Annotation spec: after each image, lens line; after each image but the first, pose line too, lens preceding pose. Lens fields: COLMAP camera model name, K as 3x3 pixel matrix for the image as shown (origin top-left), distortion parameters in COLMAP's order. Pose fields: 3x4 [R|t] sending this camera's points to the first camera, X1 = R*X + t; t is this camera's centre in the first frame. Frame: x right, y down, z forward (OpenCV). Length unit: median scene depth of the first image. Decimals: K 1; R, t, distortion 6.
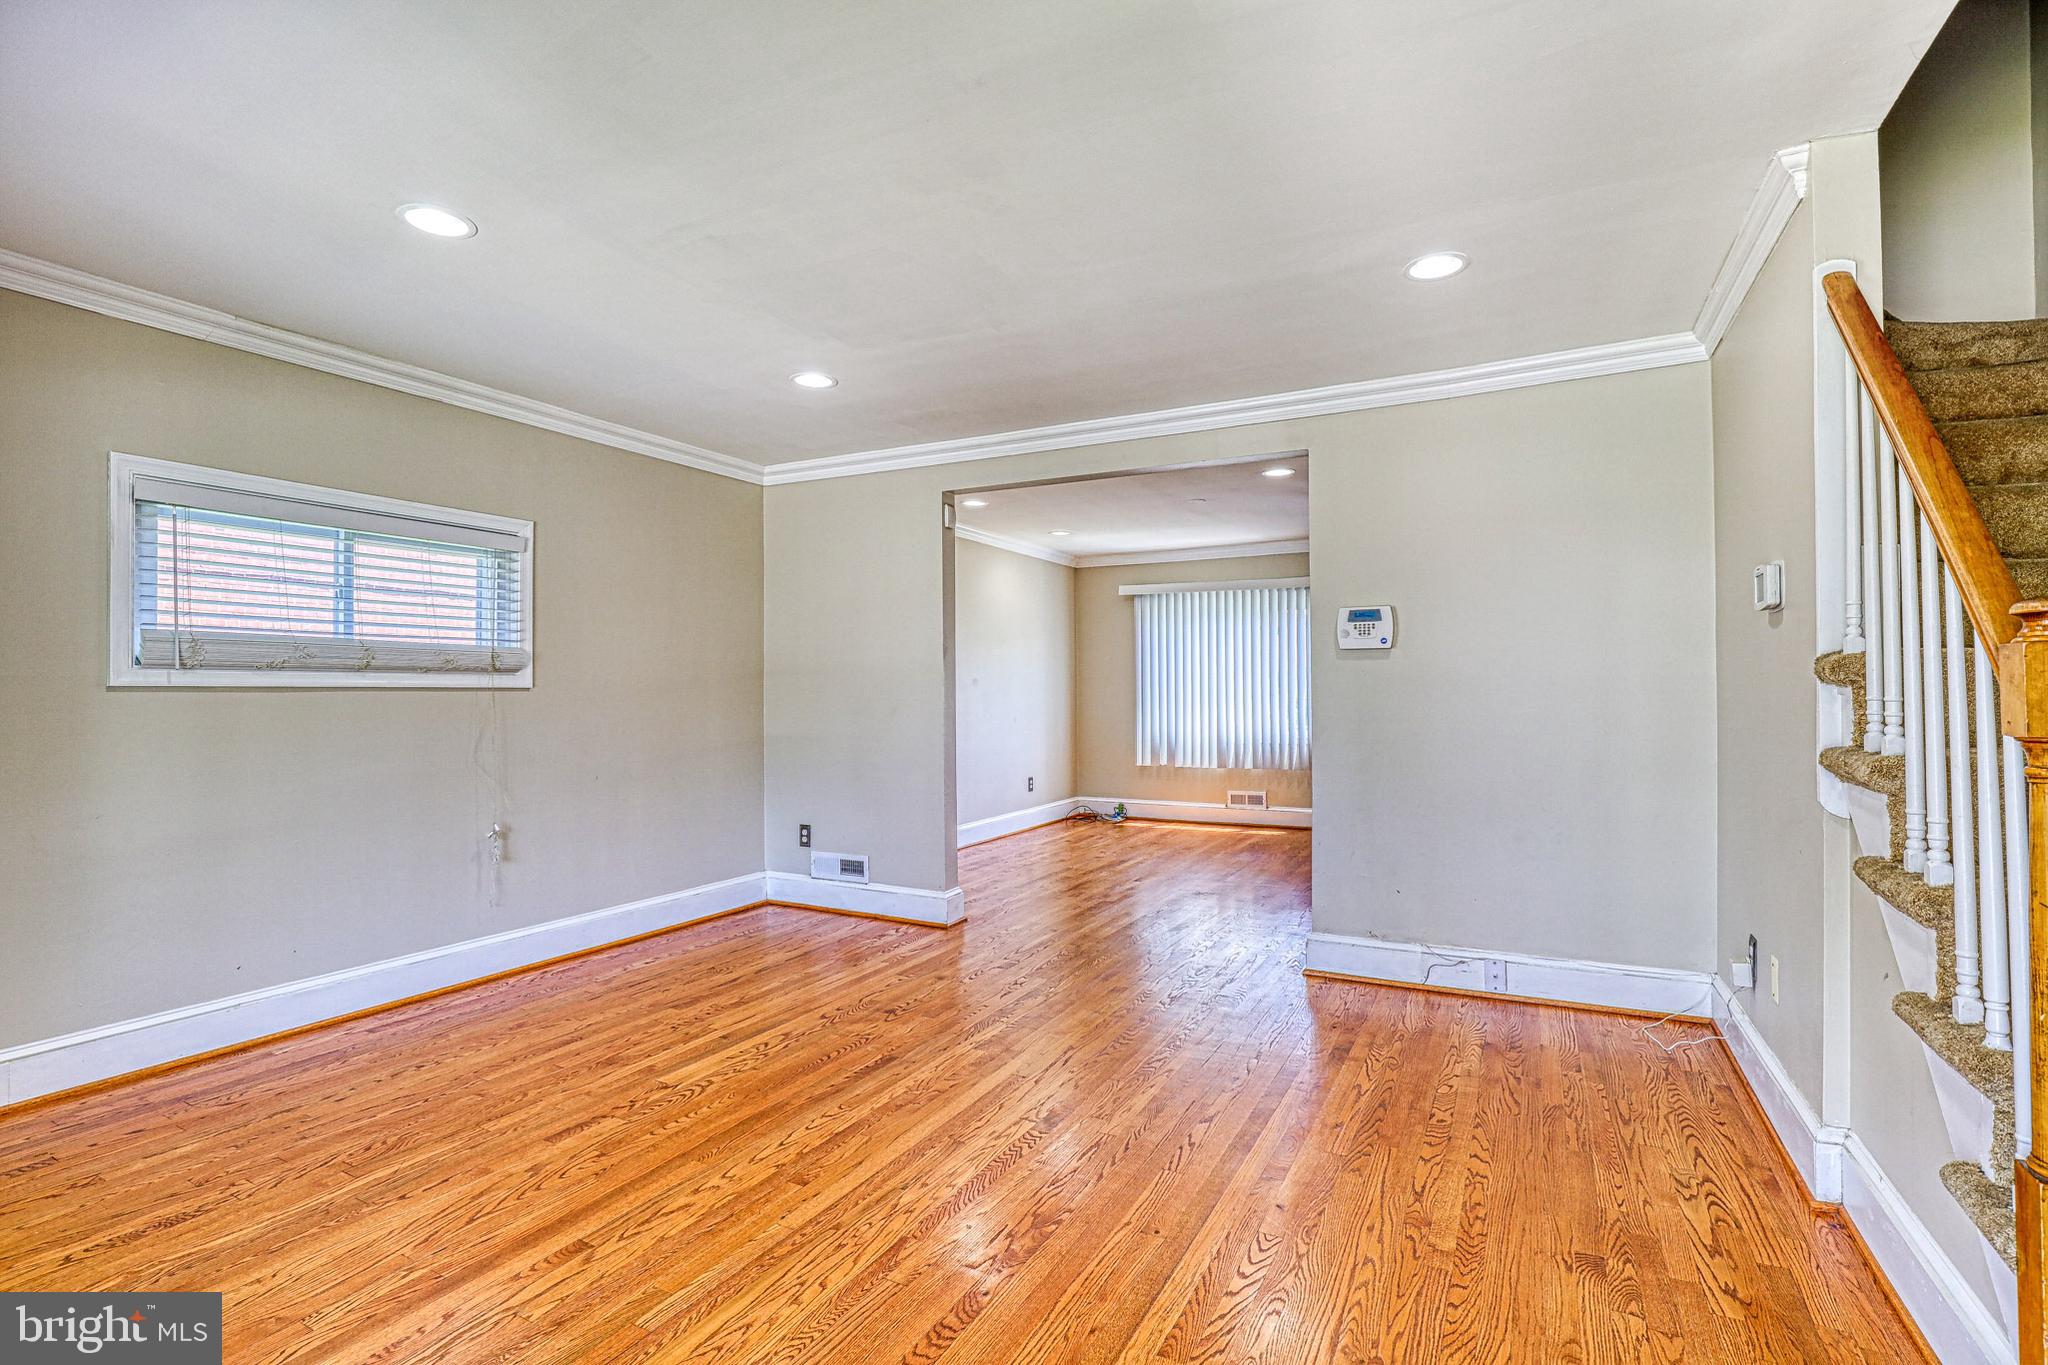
lens RADIAL K [[946.2, 0, 1044.3], [0, 946.2, 692.1], [0, 0, 1]] dist [-0.032169, 0.005999]
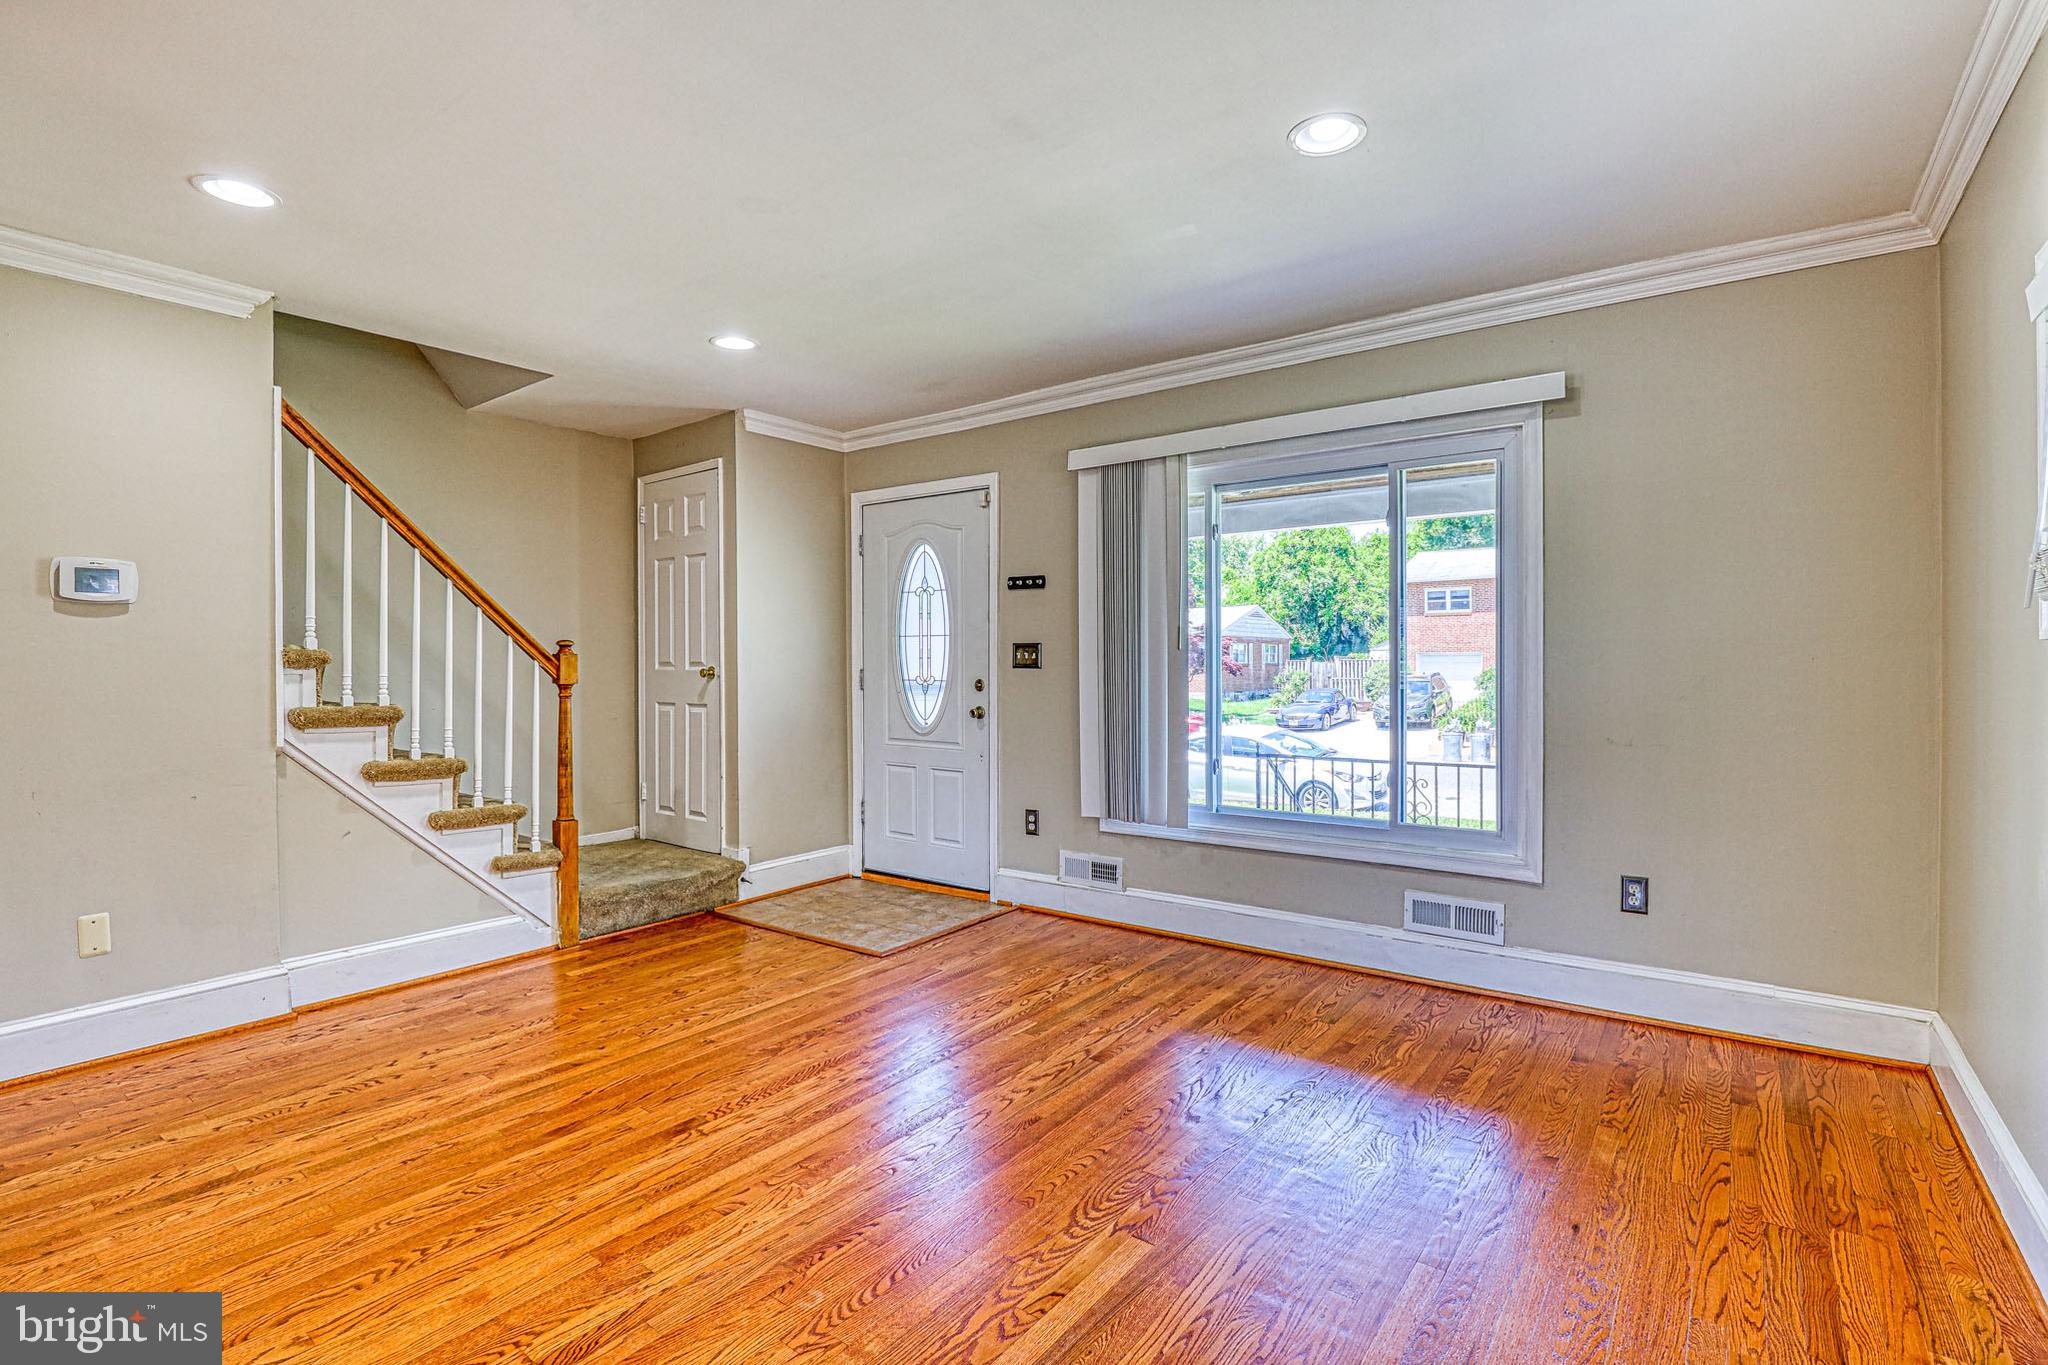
lens RADIAL K [[946.2, 0, 1047.2], [0, 946.2, 671.7], [0, 0, 1]] dist [-0.032169, 0.005999]
pose [[-0.988047, 0.010616, 0.153784, -0.355595], [0.011602, 0.999917, 0.005518, 0.002572], [-0.153713, 0.007236, -0.988089, 1.324740]]
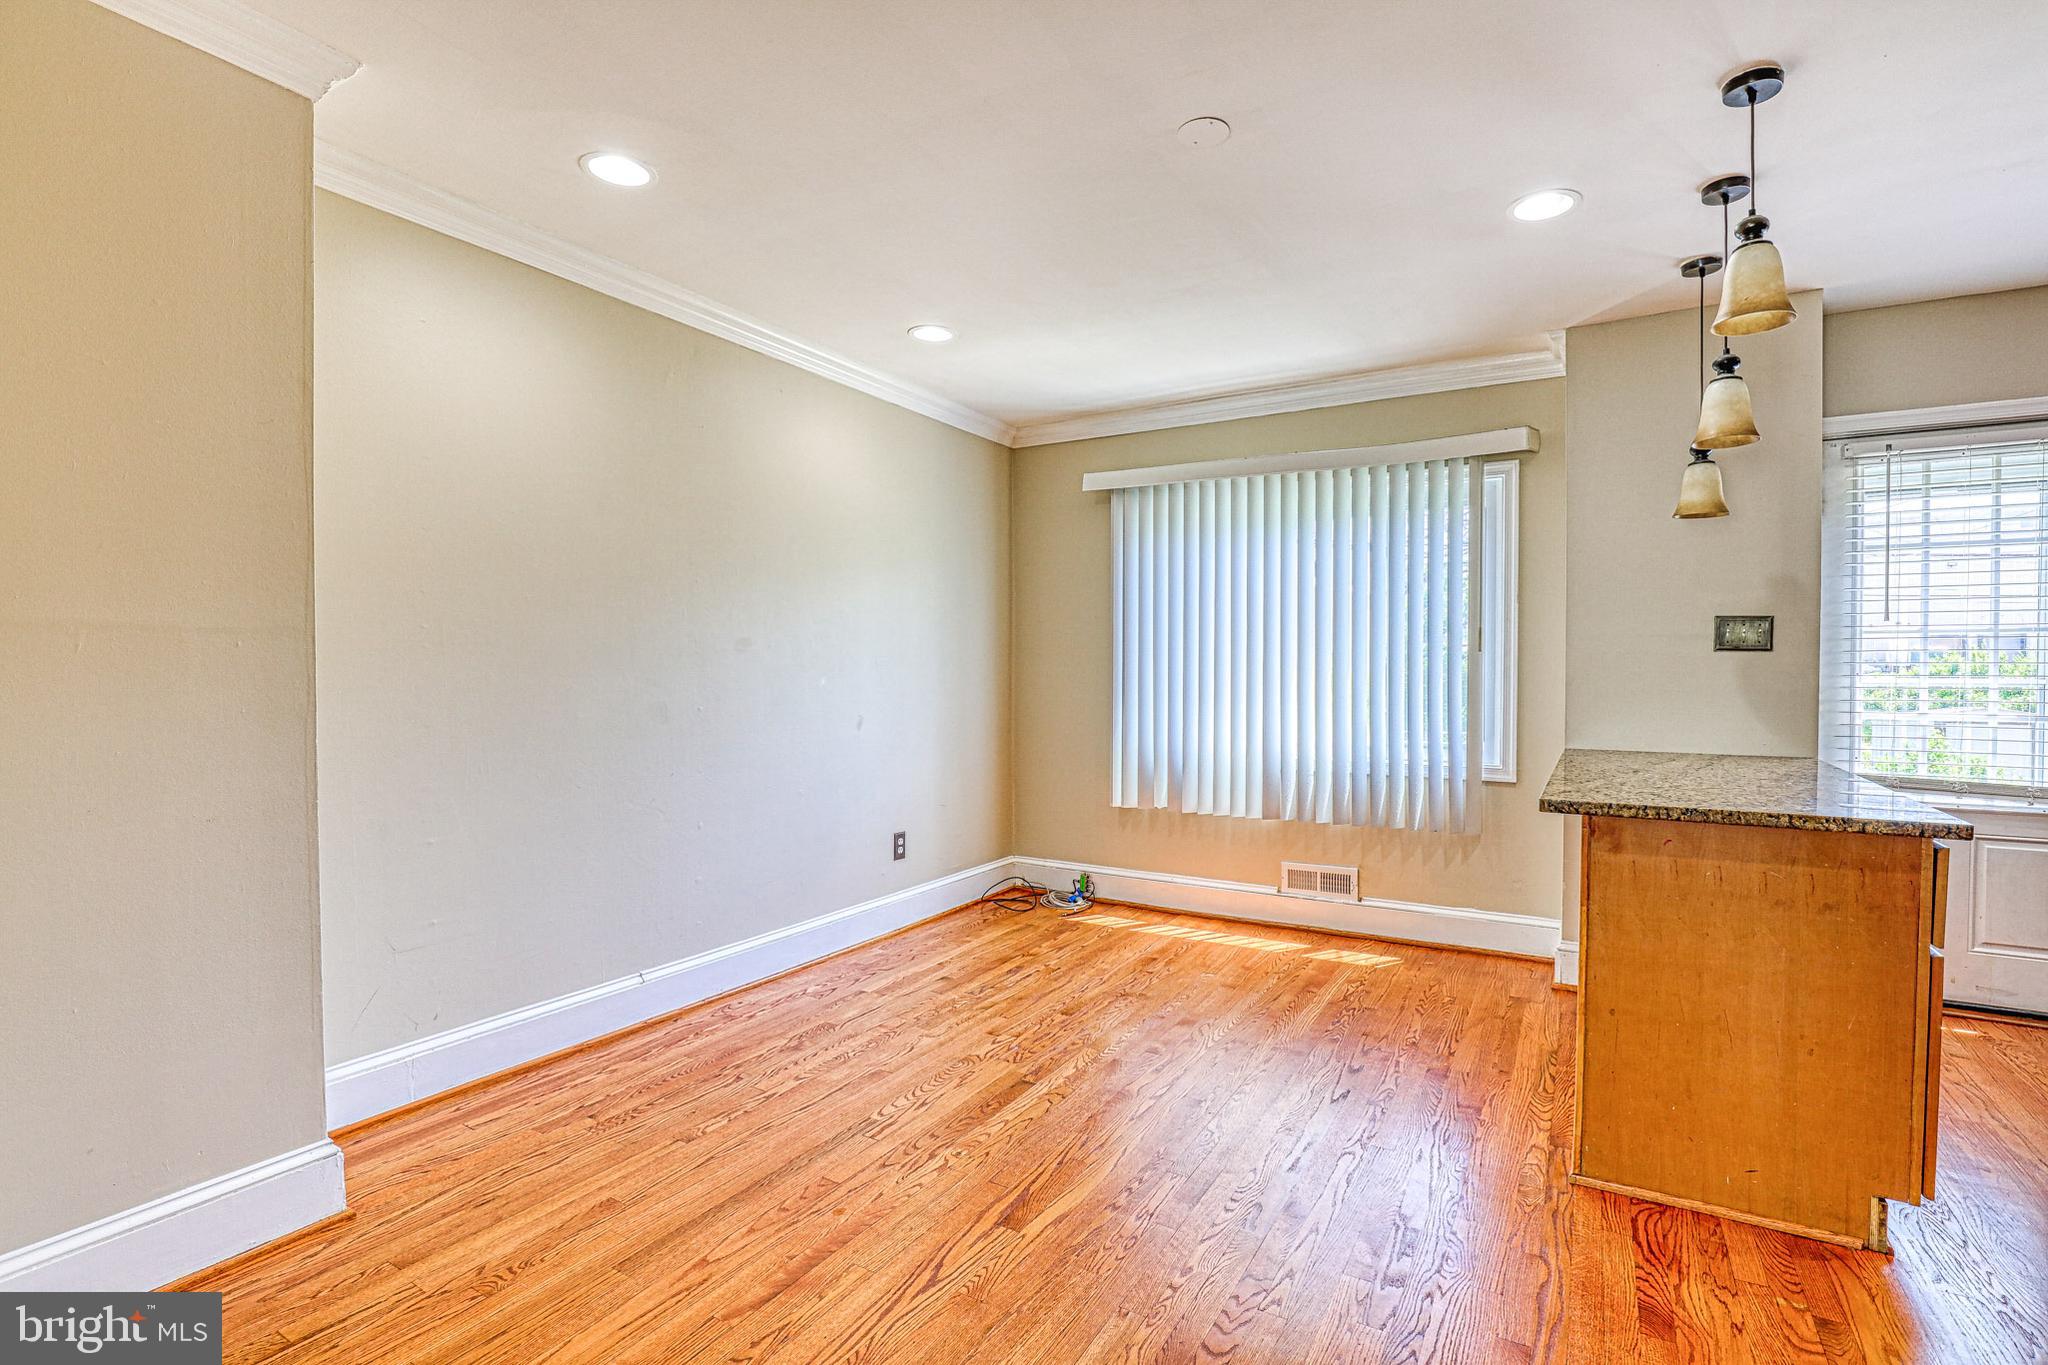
lens RADIAL K [[946.2, 0, 1048.6], [0, 946.2, 683.4], [0, 0, 1]] dist [-0.032169, 0.005999]
pose [[0.998541, 0.010047, -0.053052, 0.210144], [-0.009196, 0.999825, 0.016264, -0.002198], [0.053206, -0.015752, 0.998459, 1.083593]]
